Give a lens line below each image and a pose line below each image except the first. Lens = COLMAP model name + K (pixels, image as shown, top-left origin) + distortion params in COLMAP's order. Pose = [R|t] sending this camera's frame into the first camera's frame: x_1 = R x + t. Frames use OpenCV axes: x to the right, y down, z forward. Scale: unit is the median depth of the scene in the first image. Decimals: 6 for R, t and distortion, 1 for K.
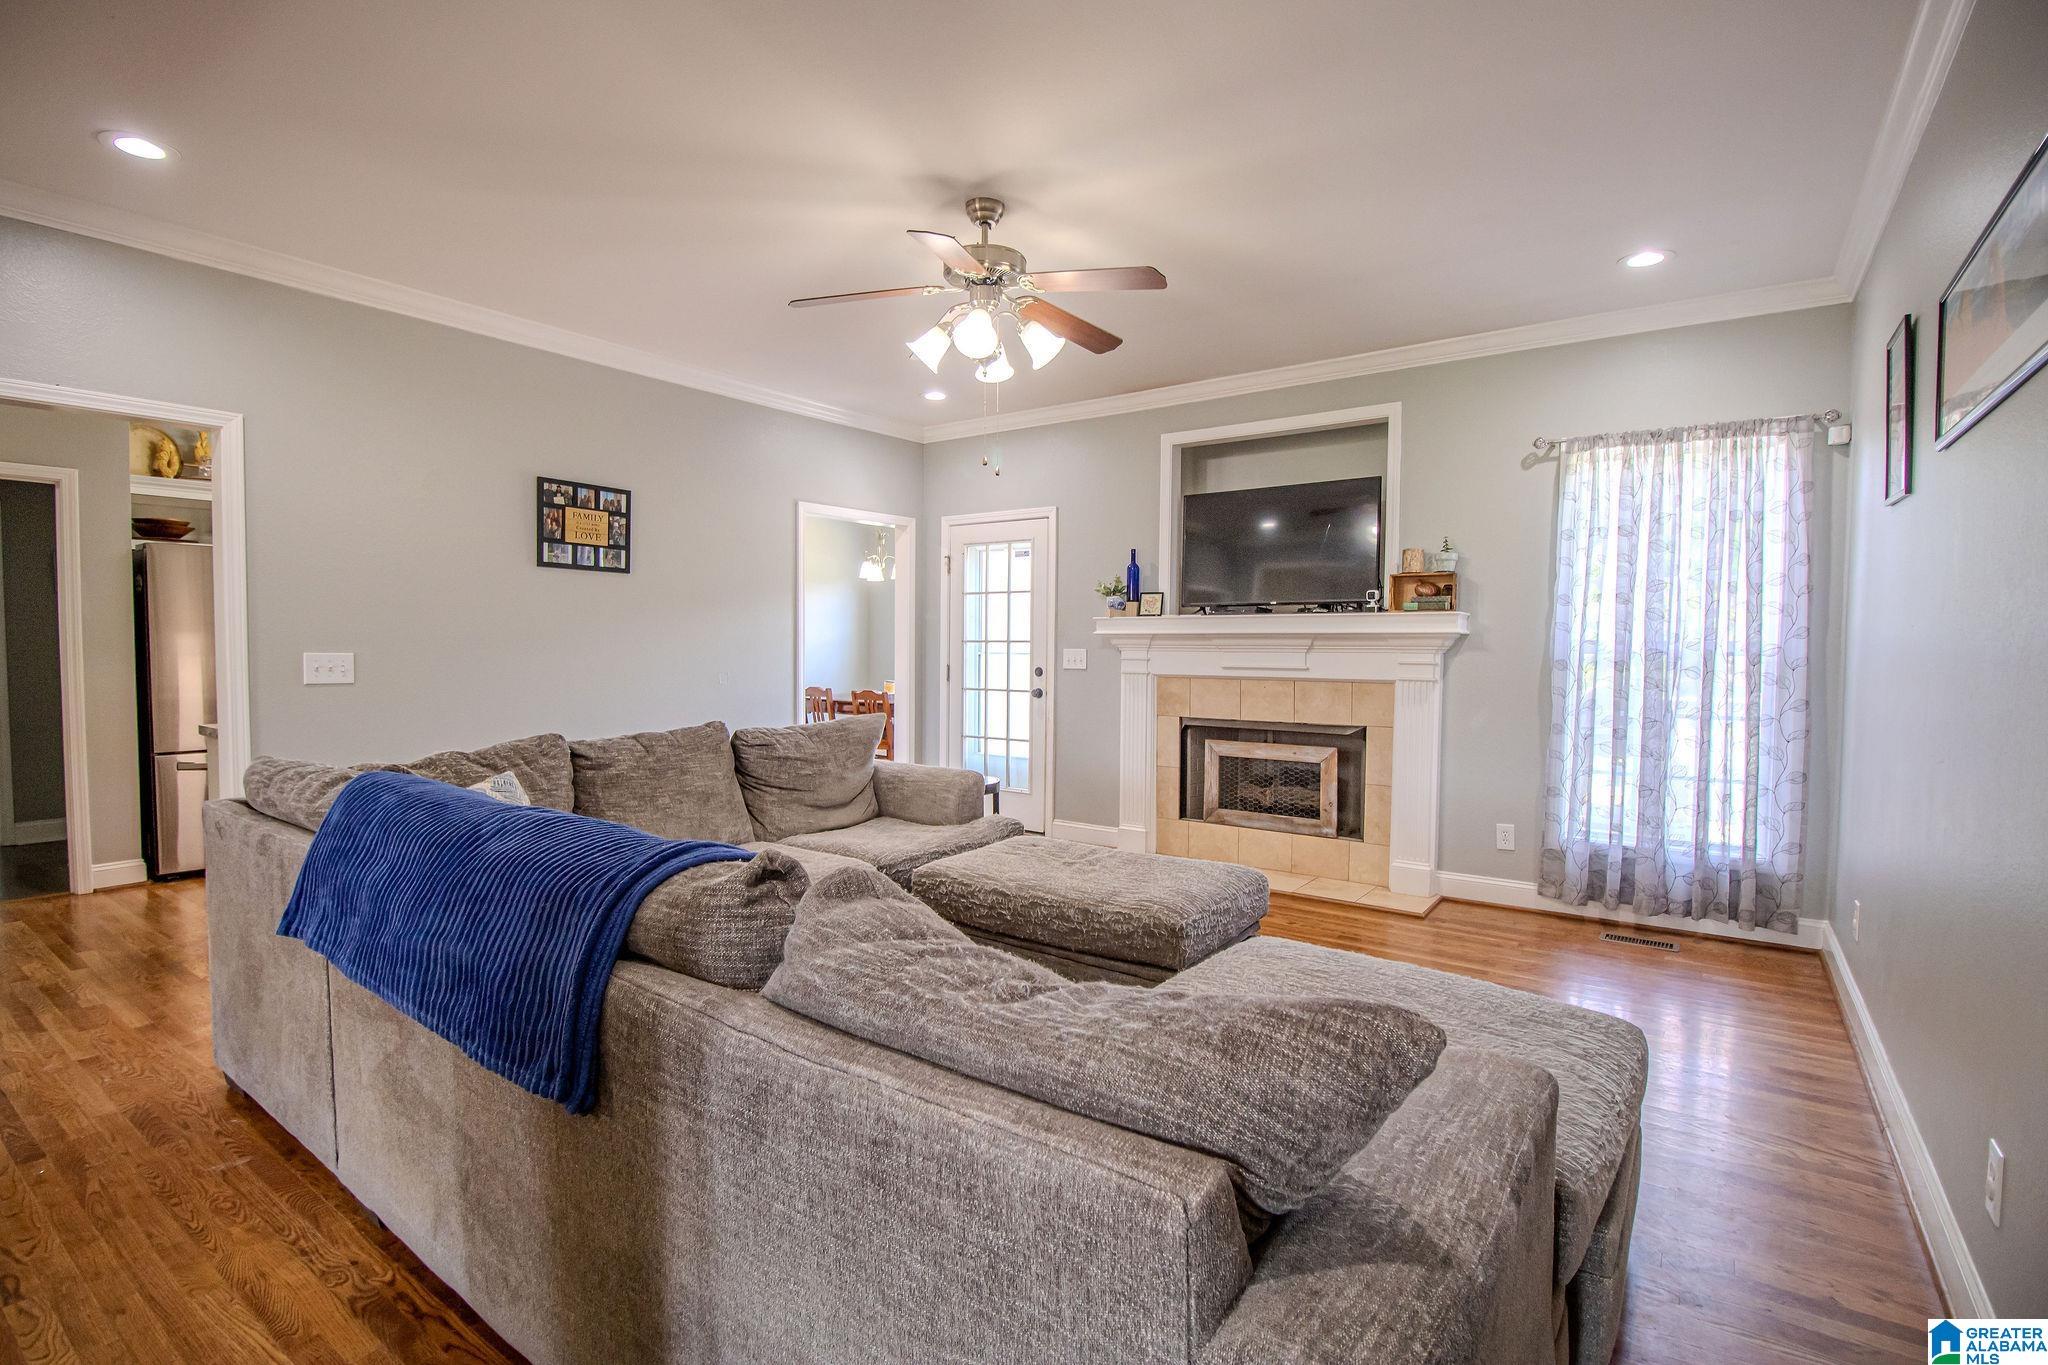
lens RADIAL K [[958.1, 0, 1029.8], [0, 958.1, 674.7], [0, 0, 1]] dist [-0.001600, -0.012314]
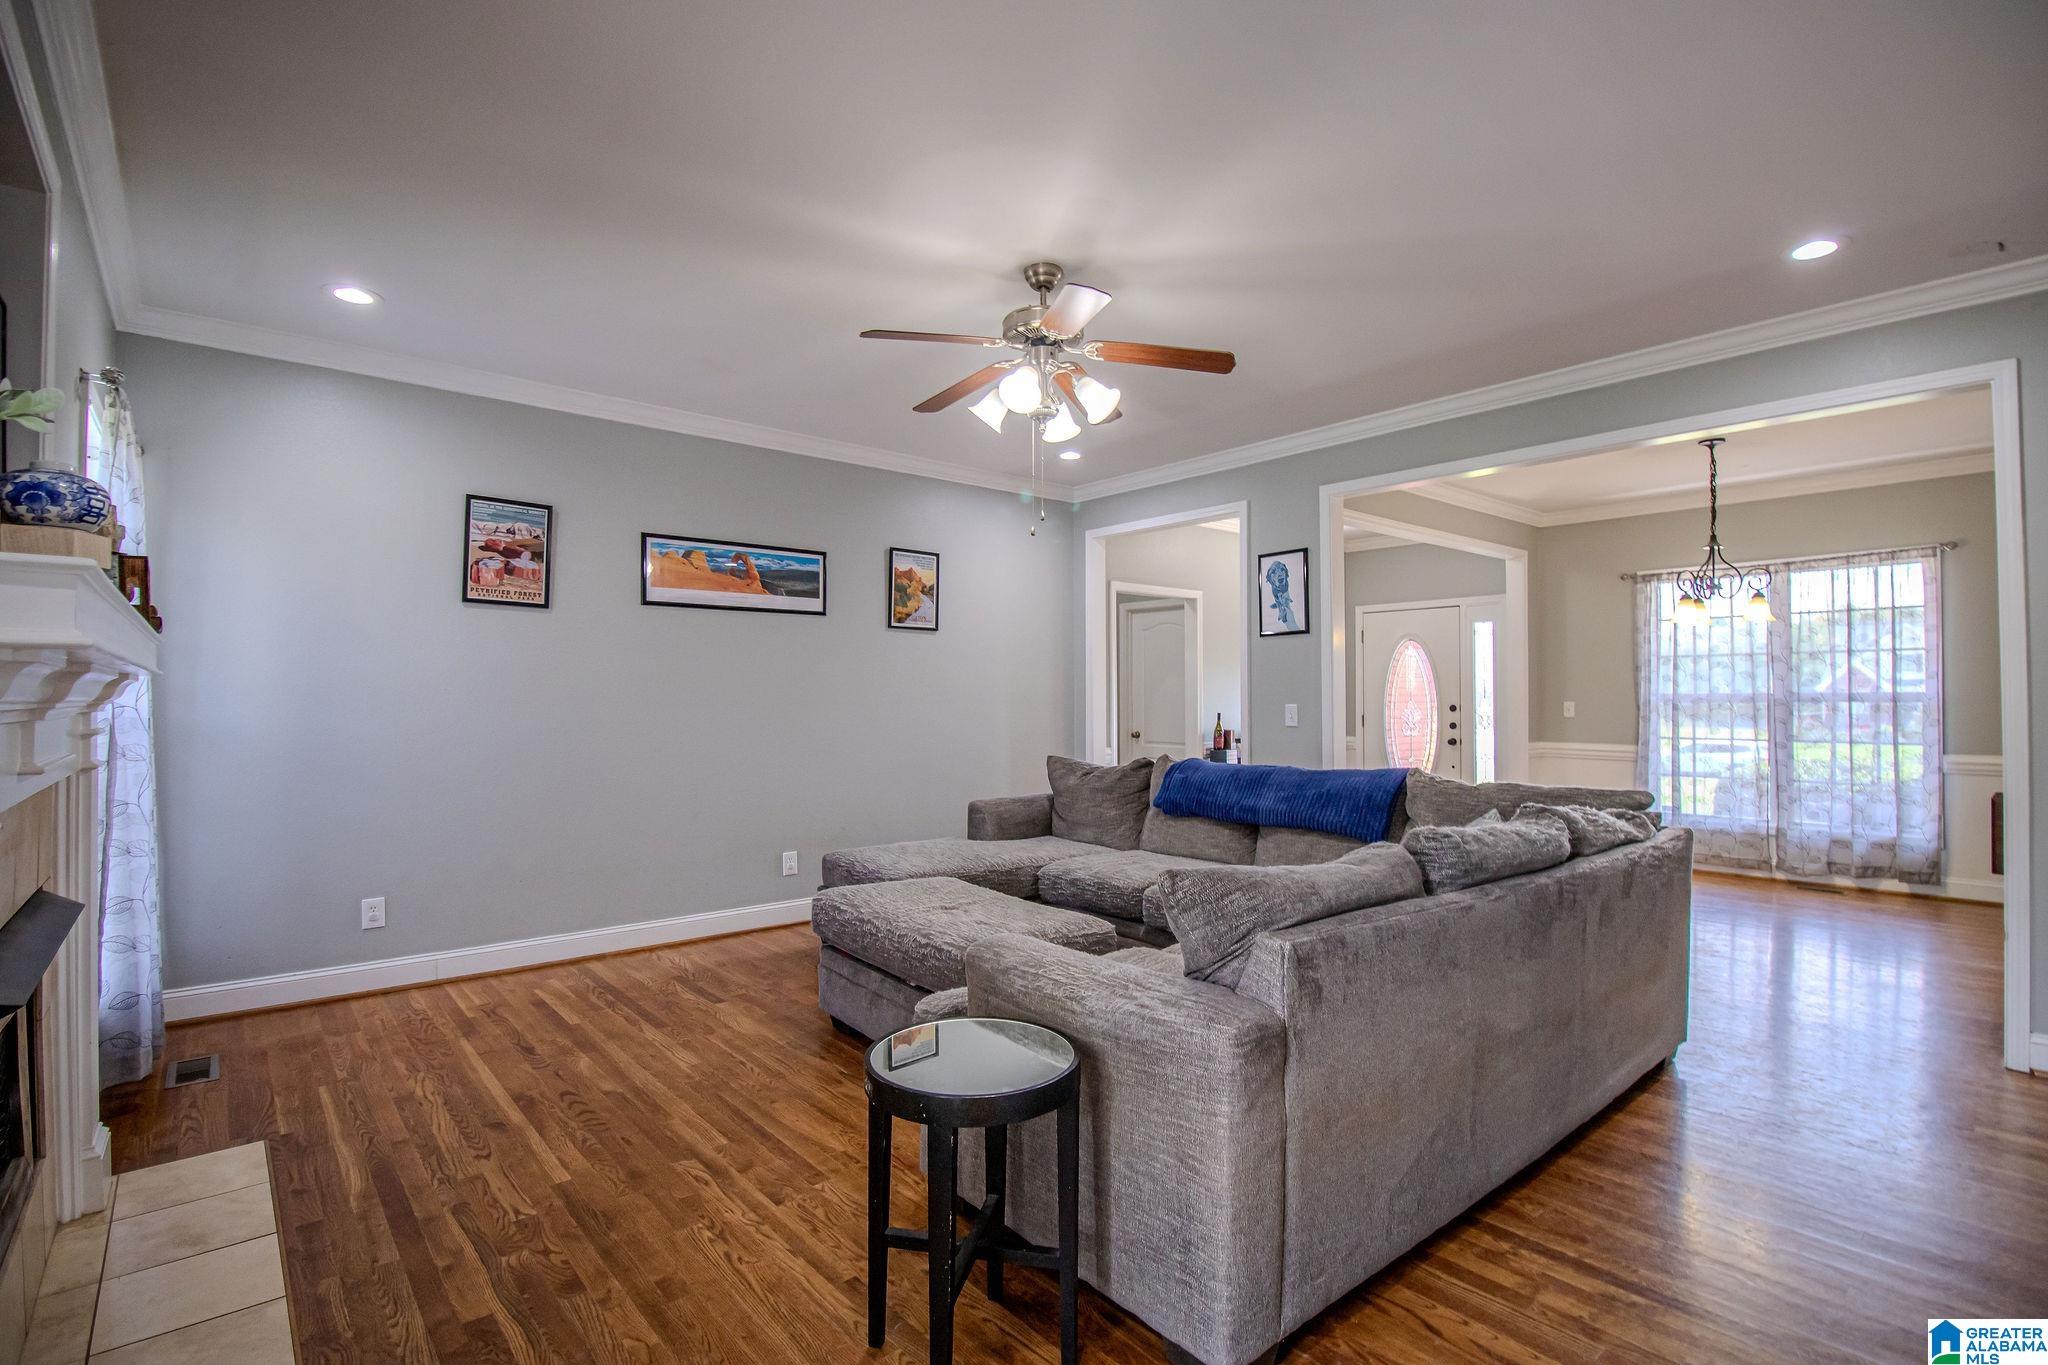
lens RADIAL K [[958.1, 0, 1030.4], [0, 958.1, 675.6], [0, 0, 1]] dist [-0.001600, -0.012314]
pose [[-0.970021, 0.001259, 0.243017, -0.189586], [0.003720, 0.999946, 0.009667, -0.044630], [-0.242992, 0.010281, -0.969974, 1.347211]]
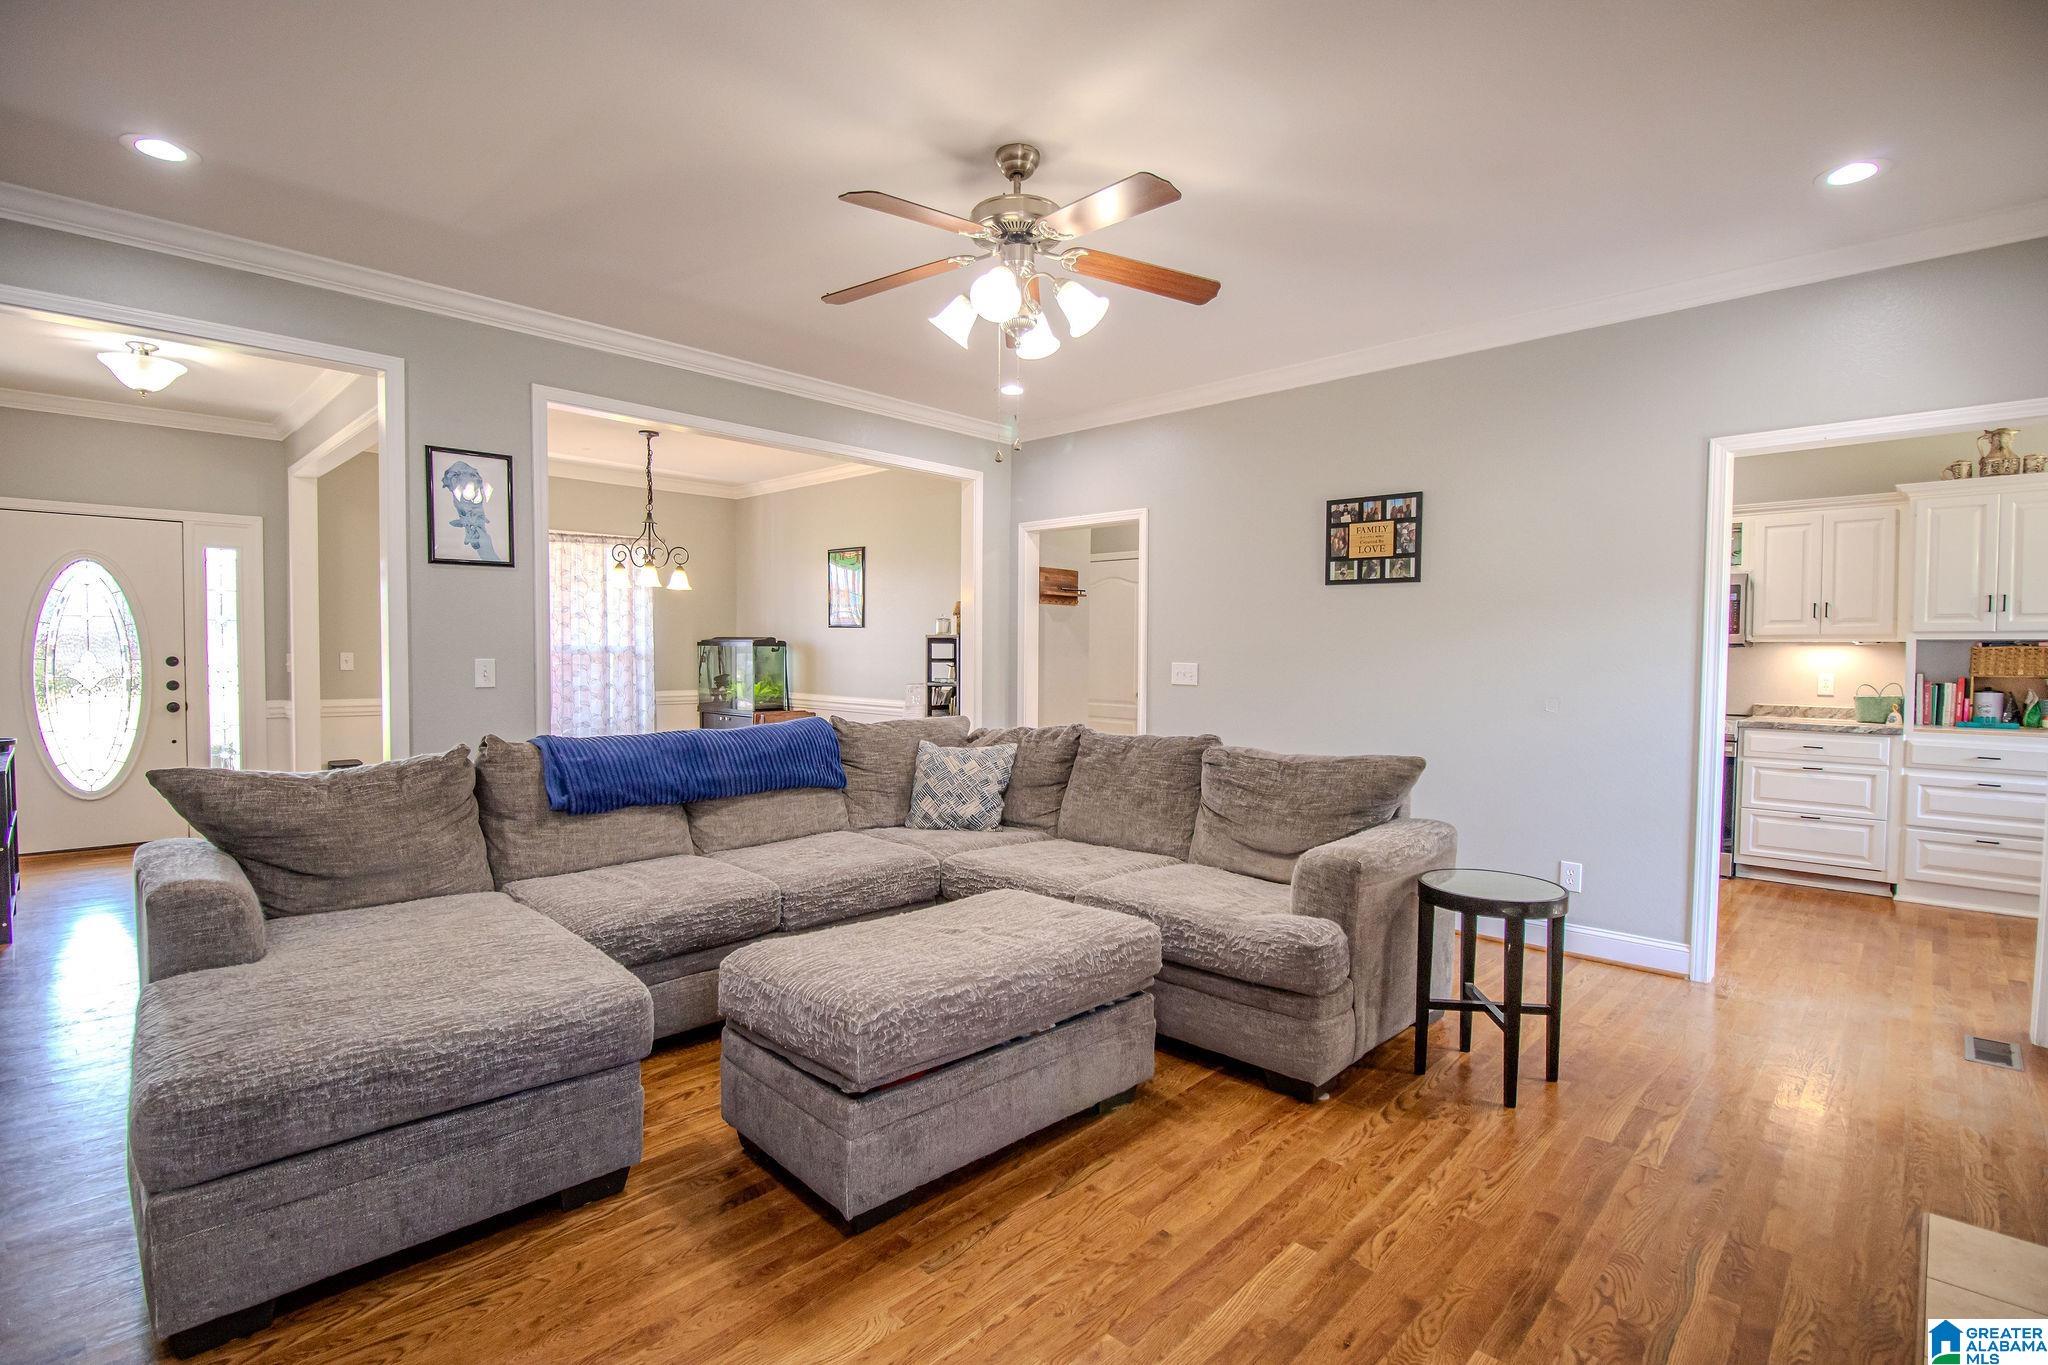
lens RADIAL K [[958.1, 0, 1020.7], [0, 958.1, 683.9], [0, 0, 1]] dist [-0.001600, -0.012314]
pose [[-0.155708, 0.028405, -0.987395, 0.557831], [-0.040189, 0.998577, 0.035064, -0.025210], [0.986985, 0.045142, -0.154345, 0.779417]]
